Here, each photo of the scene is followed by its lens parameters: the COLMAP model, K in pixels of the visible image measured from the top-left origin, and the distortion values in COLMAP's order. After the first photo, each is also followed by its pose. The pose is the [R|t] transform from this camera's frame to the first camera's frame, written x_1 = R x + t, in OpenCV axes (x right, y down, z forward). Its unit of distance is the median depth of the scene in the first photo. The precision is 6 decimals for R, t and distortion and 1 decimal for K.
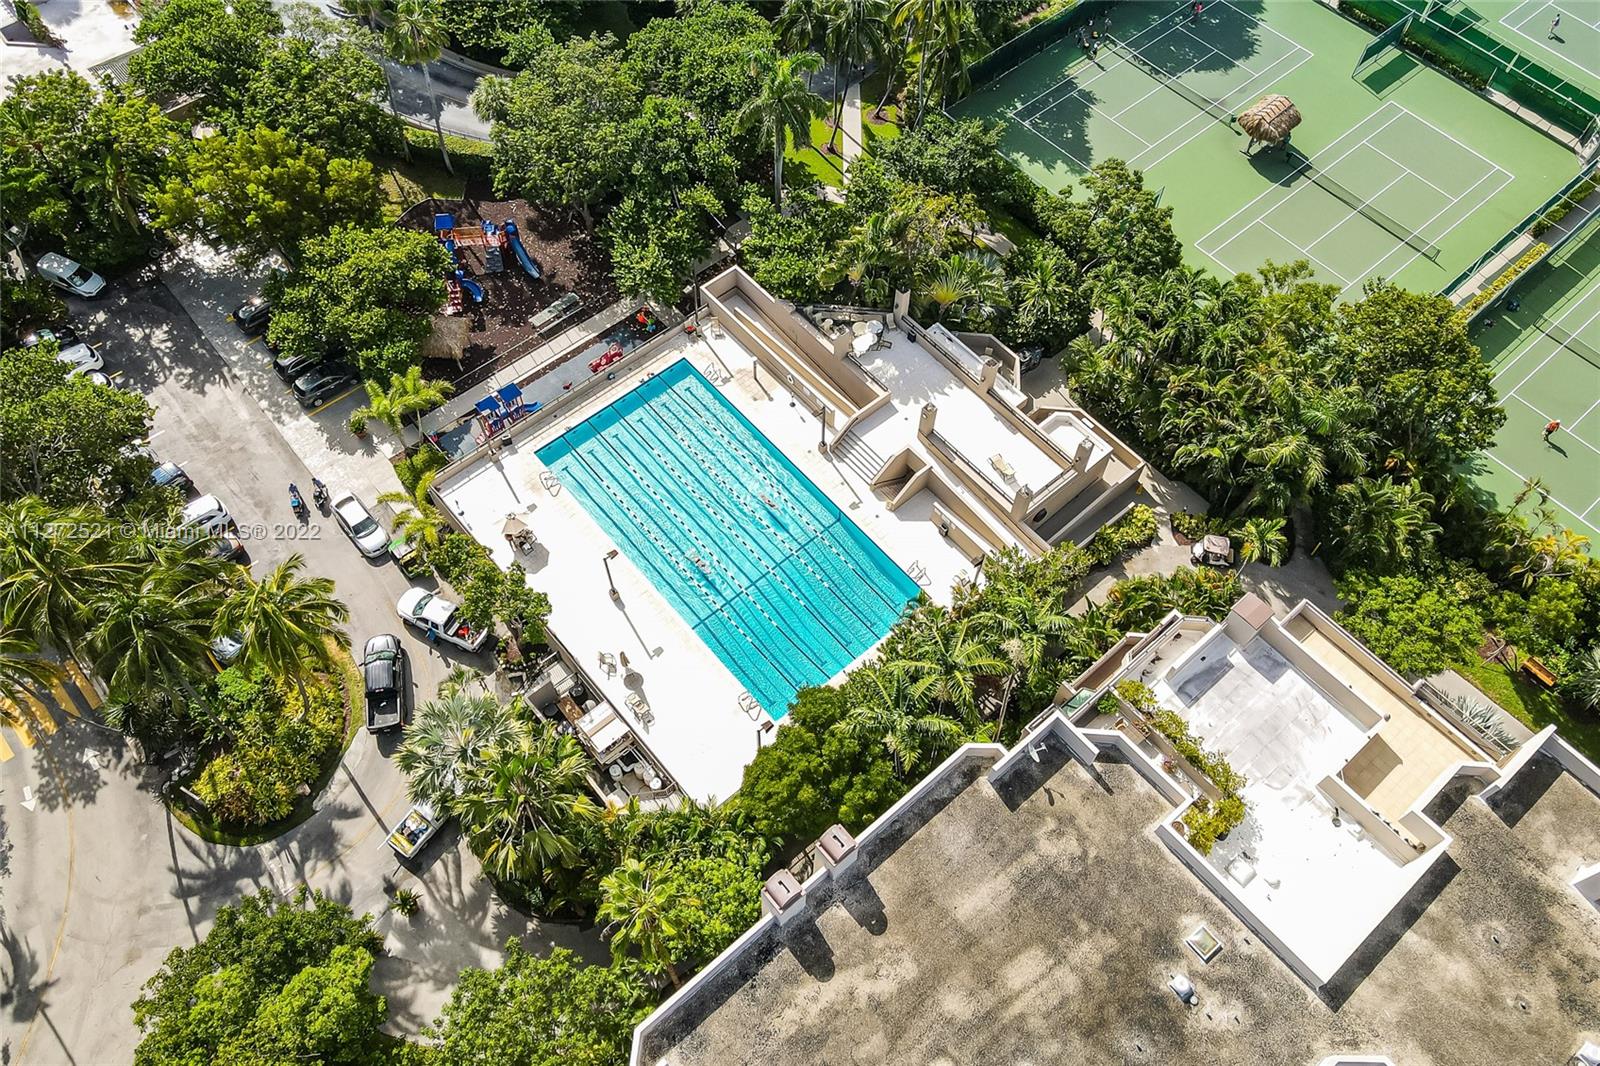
lens RADIAL K [[1175.4, 0, 784.1], [0, 1175.4, 536.0], [0, 0, 1]] dist [0.004734, -0.000897]
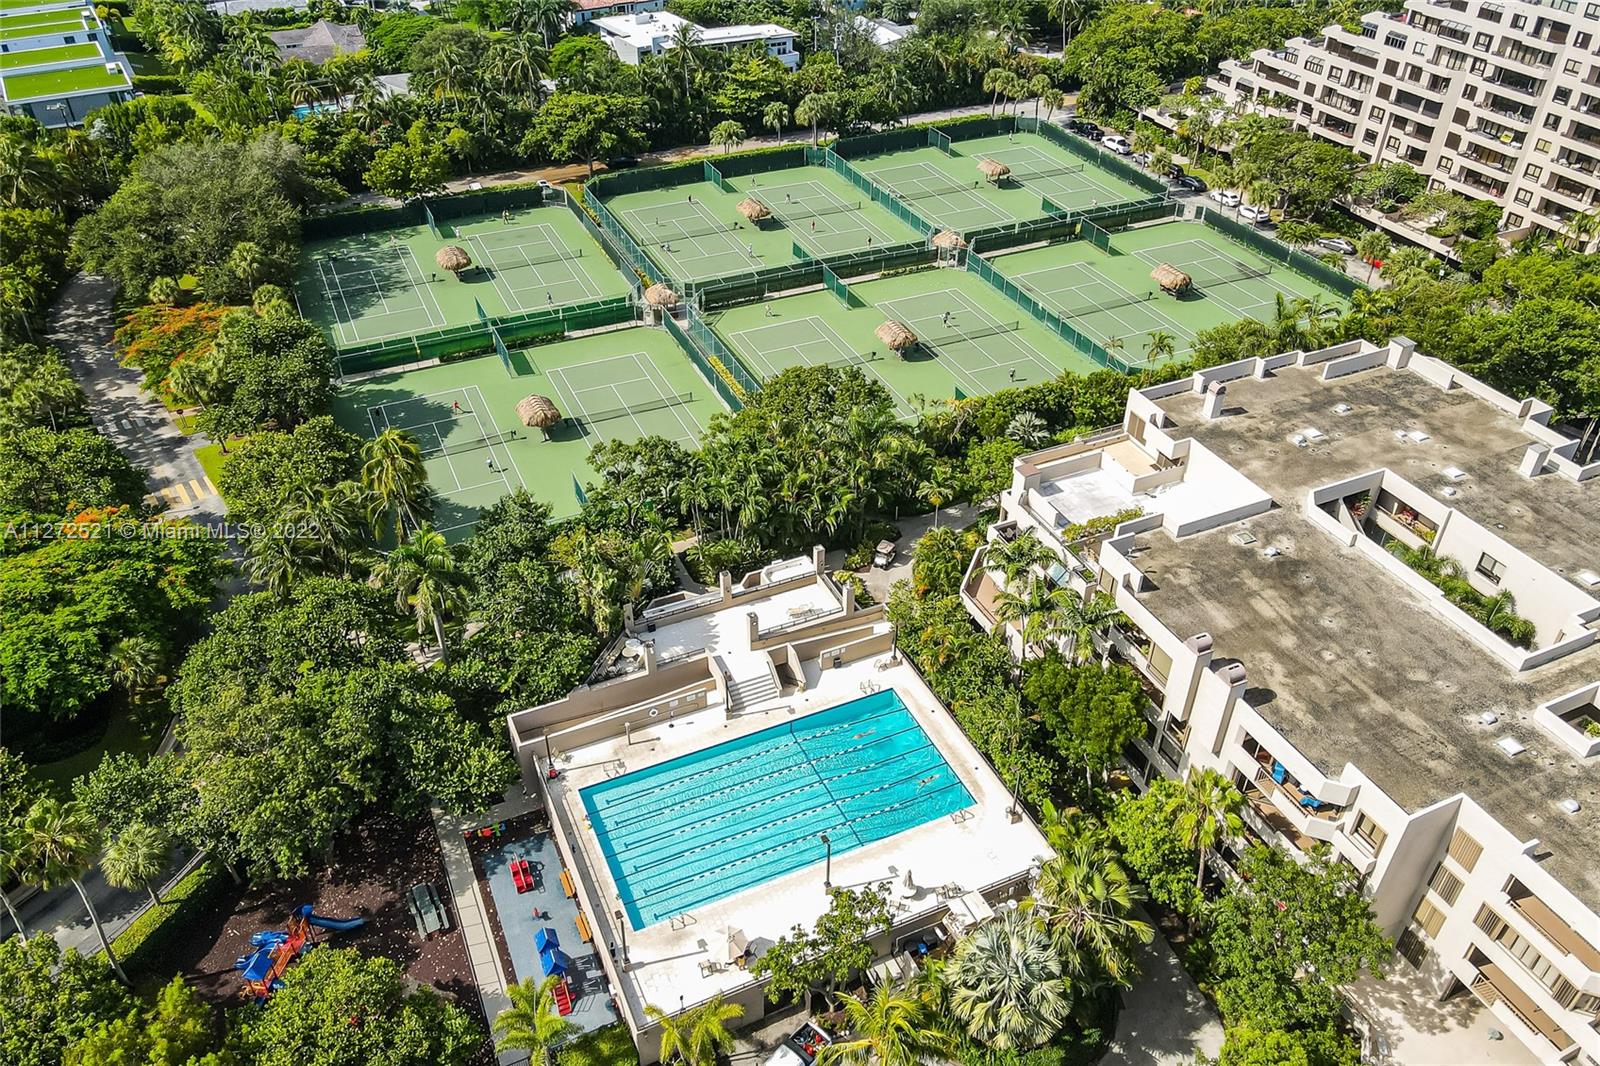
lens RADIAL K [[1175.4, 0, 794.3], [0, 1175.4, 537.2], [0, 0, 1]] dist [0.004734, -0.000897]
pose [[0.273355, -0.582307, 0.765634, -0.679681], [0.823538, 0.552969, 0.126535, -0.246905], [-0.497054, 0.595940, 0.630709, 0.148625]]
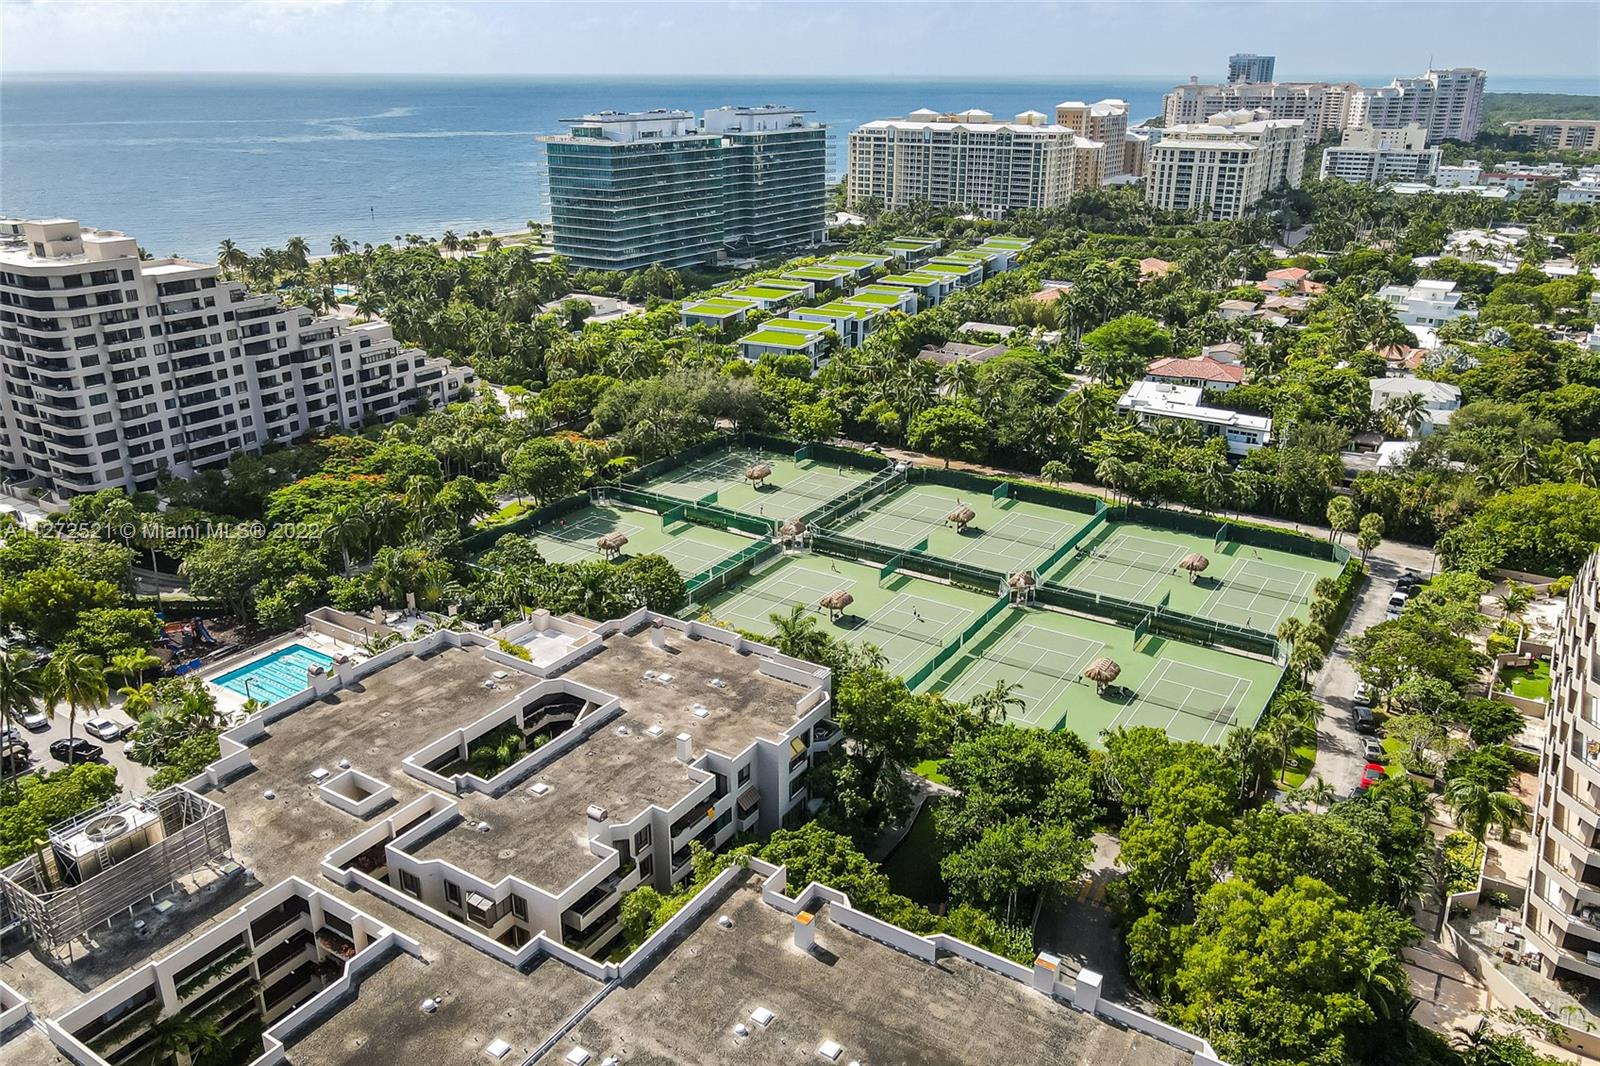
lens RADIAL K [[1175.4, 0, 808.3], [0, 1175.4, 535.6], [0, 0, 1]] dist [0.004734, -0.000897]
pose [[0.951365, -0.109378, 0.287995, 0.176766], [0.262140, 0.778495, -0.570288, 1.028530], [-0.161826, 0.618047, 0.769305, -0.722528]]
